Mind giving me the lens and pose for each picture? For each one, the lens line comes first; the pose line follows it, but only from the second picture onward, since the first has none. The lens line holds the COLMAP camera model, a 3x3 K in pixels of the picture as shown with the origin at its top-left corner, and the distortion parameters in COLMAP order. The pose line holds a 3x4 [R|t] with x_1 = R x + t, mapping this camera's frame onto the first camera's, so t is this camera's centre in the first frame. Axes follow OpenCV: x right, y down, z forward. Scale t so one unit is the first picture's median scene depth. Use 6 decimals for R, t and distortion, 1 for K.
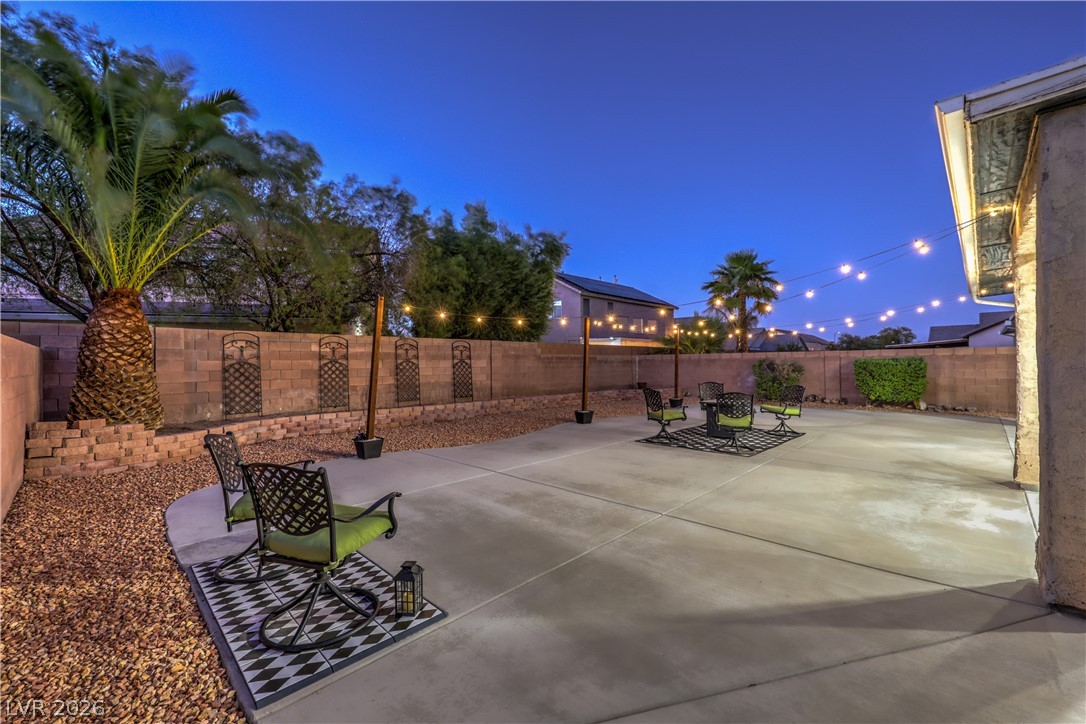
lens RADIAL K [[443.3, 0, 546.7], [0, 443.3, 359.6], [0, 0, 1]] dist [0.000131, 0.000028]
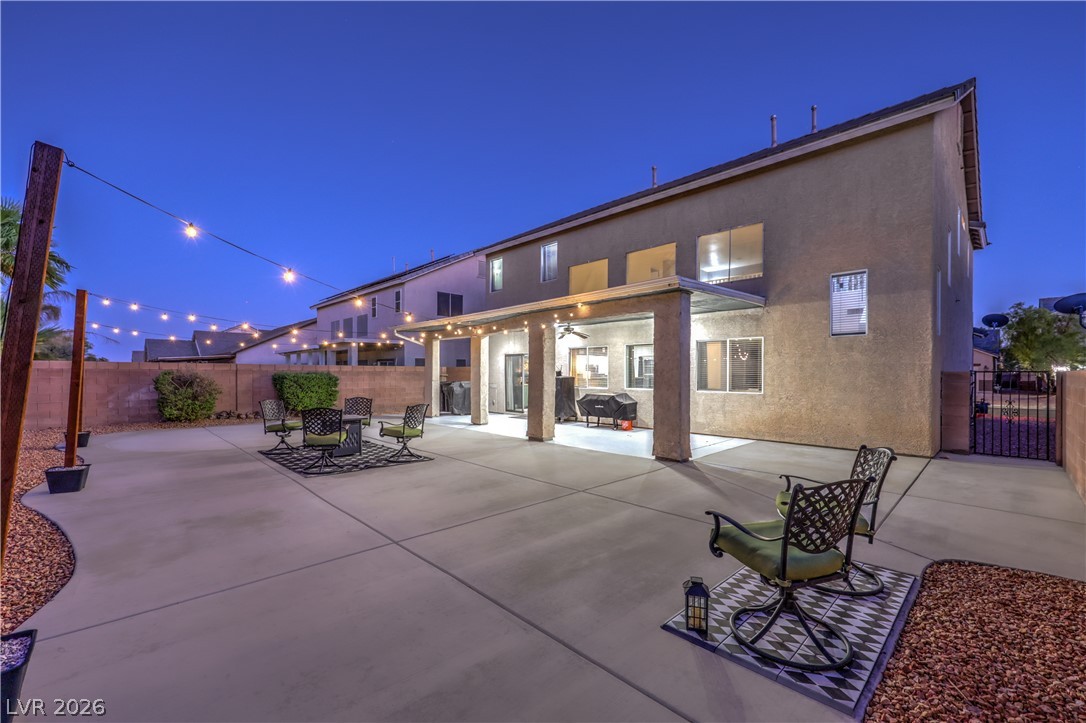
lens RADIAL K [[443.3, 0, 546.7], [0, 443.3, 359.1], [0, 0, 1]] dist [0.000131, 0.000028]
pose [[0.030095, 0.041551, 0.998683, -0.483963], [-0.010933, 0.999090, -0.041239, 0.003212], [-0.999487, -0.009678, 0.030522, 0.470702]]
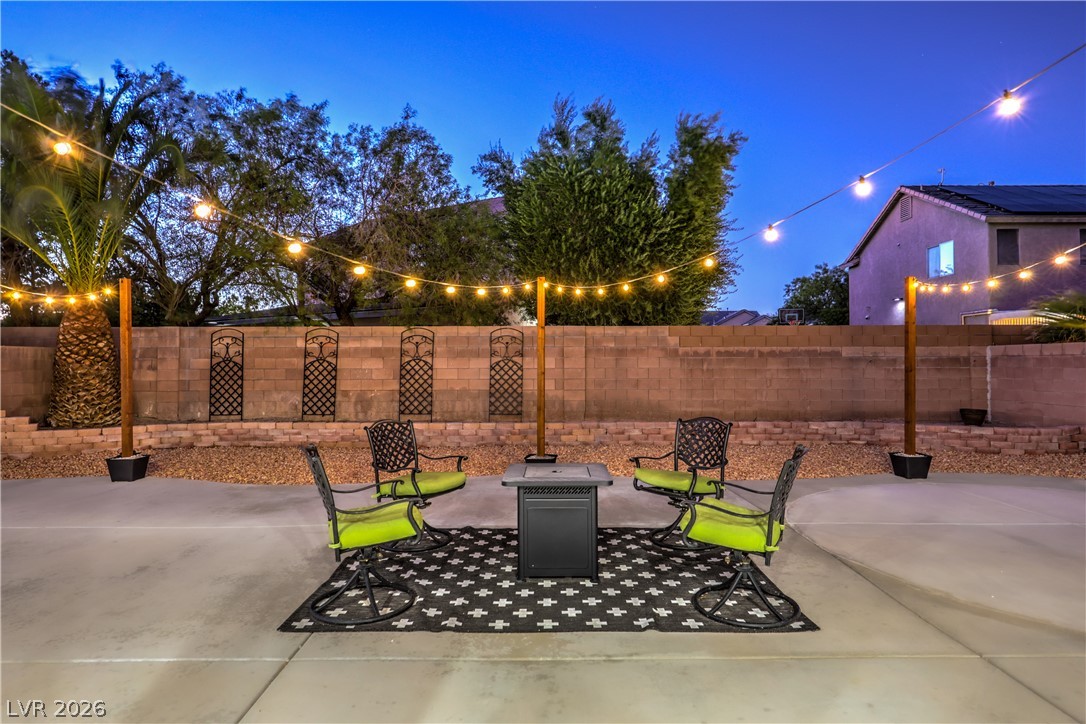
lens RADIAL K [[606.8, 0, 547.2], [0, 606.8, 356.0], [0, 0, 1]] dist [-0.000989, -0.000668]
pose [[0.698907, -0.001584, -0.715210, 0.681225], [0.002152, 0.999998, -0.000112, -0.001451], [0.715209, -0.001460, 0.698909, 0.576013]]
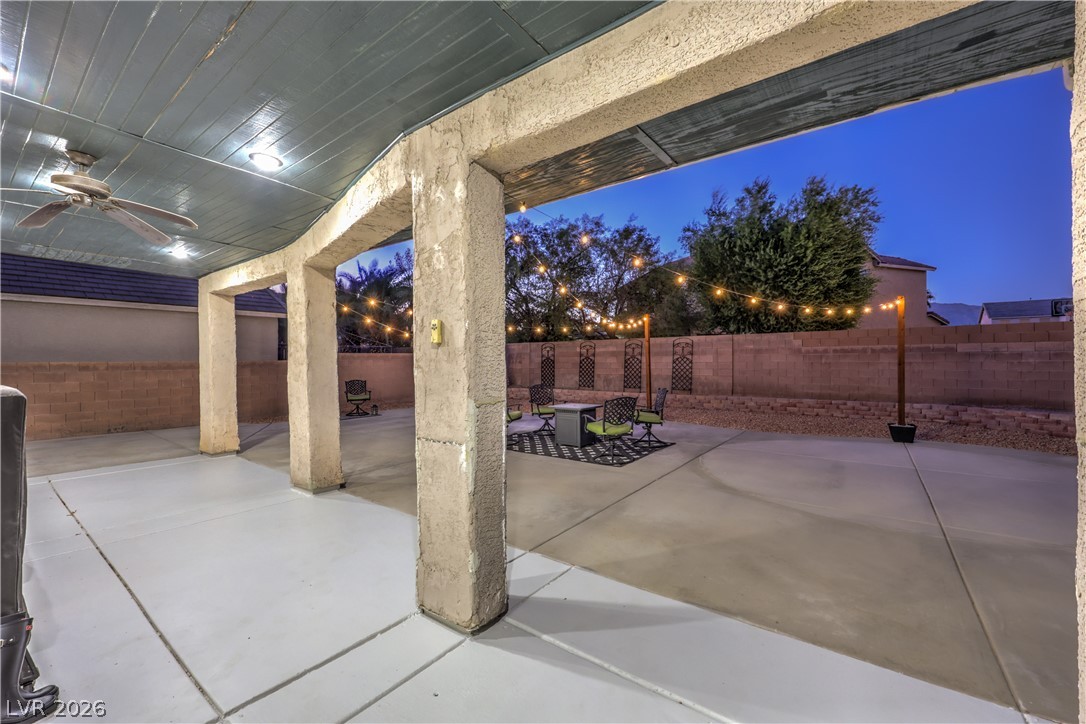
lens RADIAL K [[444.5, 0, 548.5], [0, 444.5, 364.5], [0, 0, 1]] dist [0.000344, -0.000027]
pose [[0.128641, 0.019604, -0.991497, 1.168481], [0.017794, 0.999598, 0.022072, -0.010025], [0.991532, -0.020482, 0.128240, 0.741116]]
